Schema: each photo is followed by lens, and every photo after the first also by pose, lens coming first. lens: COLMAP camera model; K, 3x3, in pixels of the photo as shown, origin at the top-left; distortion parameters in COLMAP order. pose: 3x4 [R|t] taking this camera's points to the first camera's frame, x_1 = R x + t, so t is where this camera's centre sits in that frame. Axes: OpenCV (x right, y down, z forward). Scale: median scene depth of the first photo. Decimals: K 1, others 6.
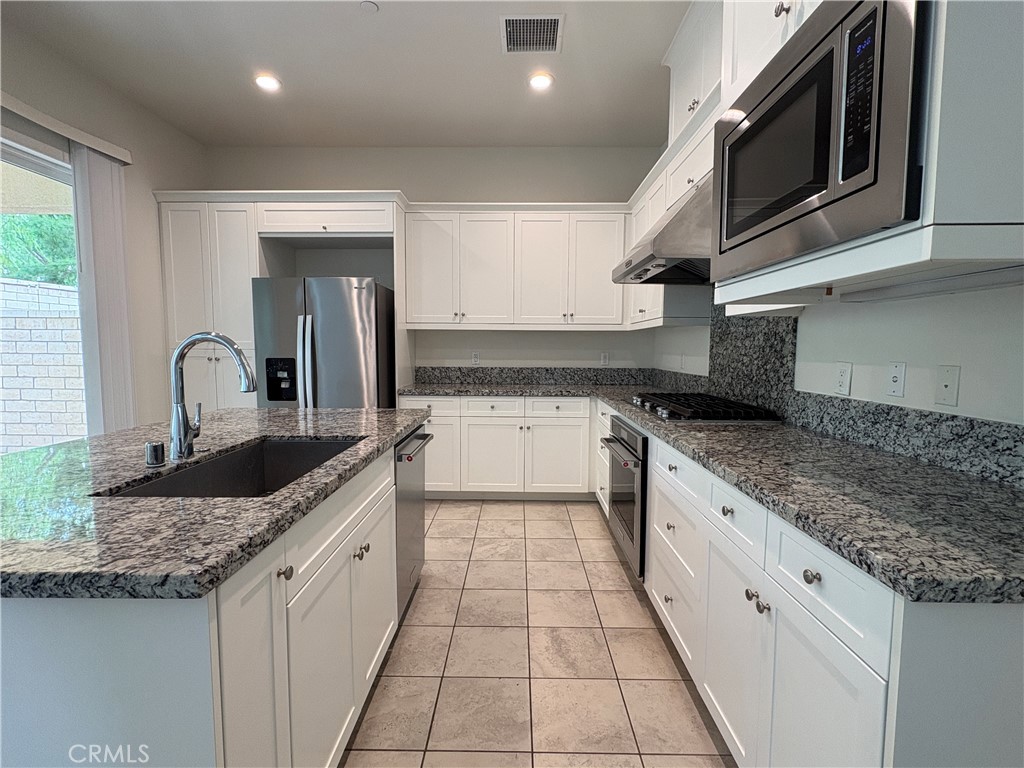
lens RADIAL K [[483.1, 0, 507.5], [0, 483.1, 385.5], [0, 0, 1]] dist [0.001218, 0.001656]
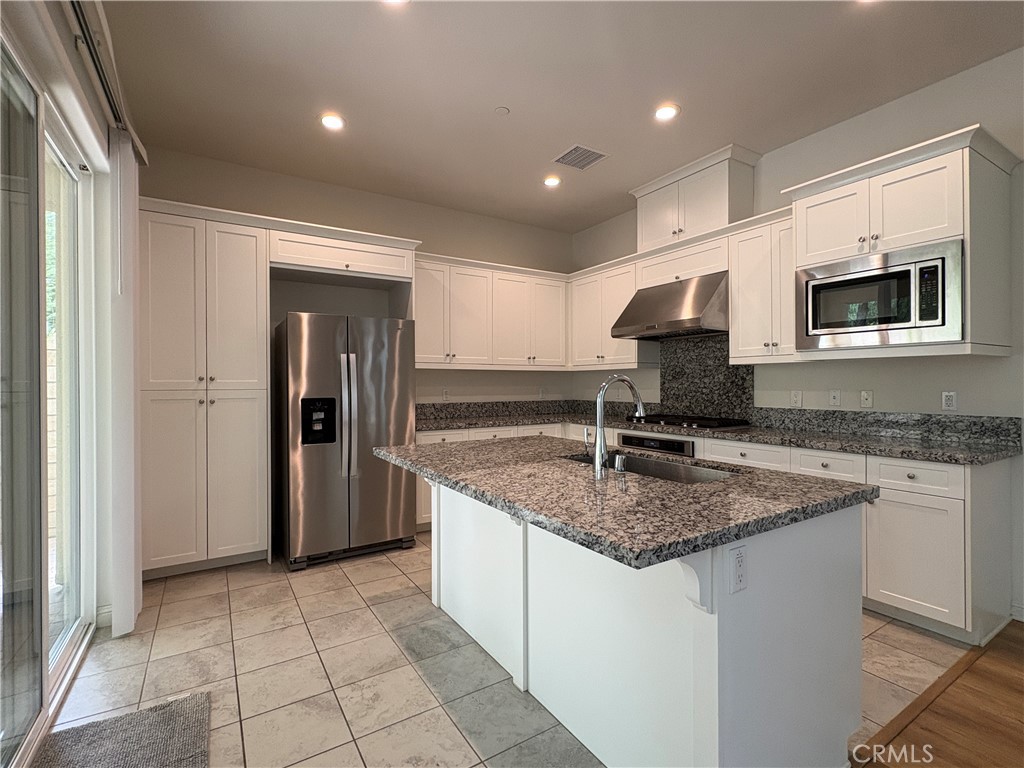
lens RADIAL K [[483.1, 0, 514.7], [0, 483.1, 382.4], [0, 0, 1]] dist [0.001218, 0.001656]
pose [[0.835247, -0.006513, 0.549837, -0.658547], [0.051853, 0.996407, -0.066966, -0.004406], [-0.547425, 0.084444, 0.832584, 0.006532]]
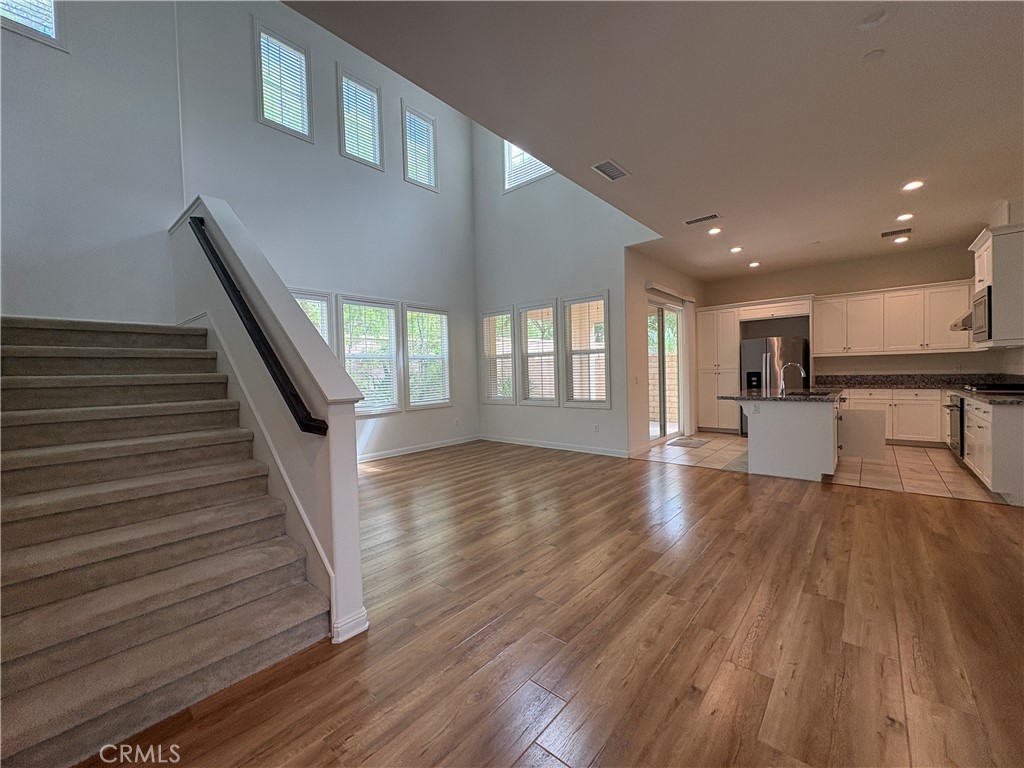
lens RADIAL K [[412.0, 0, 511.3], [0, 412.0, 381.2], [0, 0, 1]] dist [0.000622, 0.000085]
pose [[0.766145, -0.010408, -0.642583, -0.077310], [-0.021943, 0.998862, -0.042341, 0.100330], [0.642293, 0.046540, 0.765045, -1.309716]]
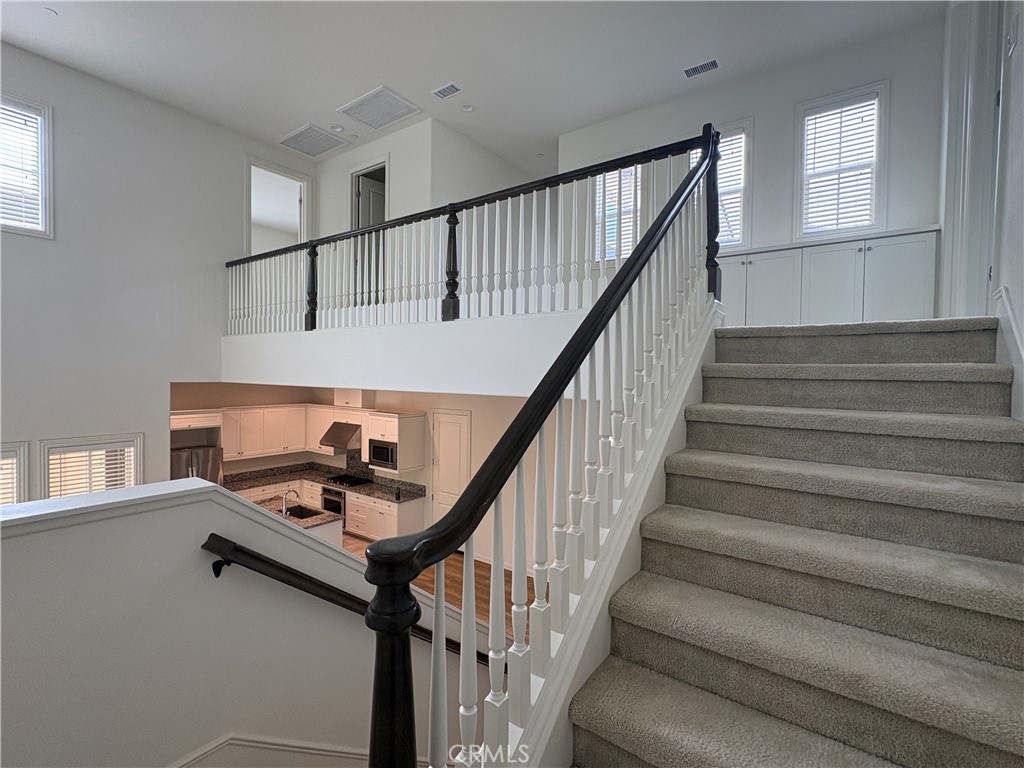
lens RADIAL K [[483.1, 0, 514.5], [0, 483.1, 383.9], [0, 0, 1]] dist [0.001218, 0.001656]
pose [[0.570156, -0.018659, 0.821324, -1.415527], [0.052691, 0.998514, -0.013893, -0.427310], [-0.819845, 0.051198, 0.570292, -1.614843]]
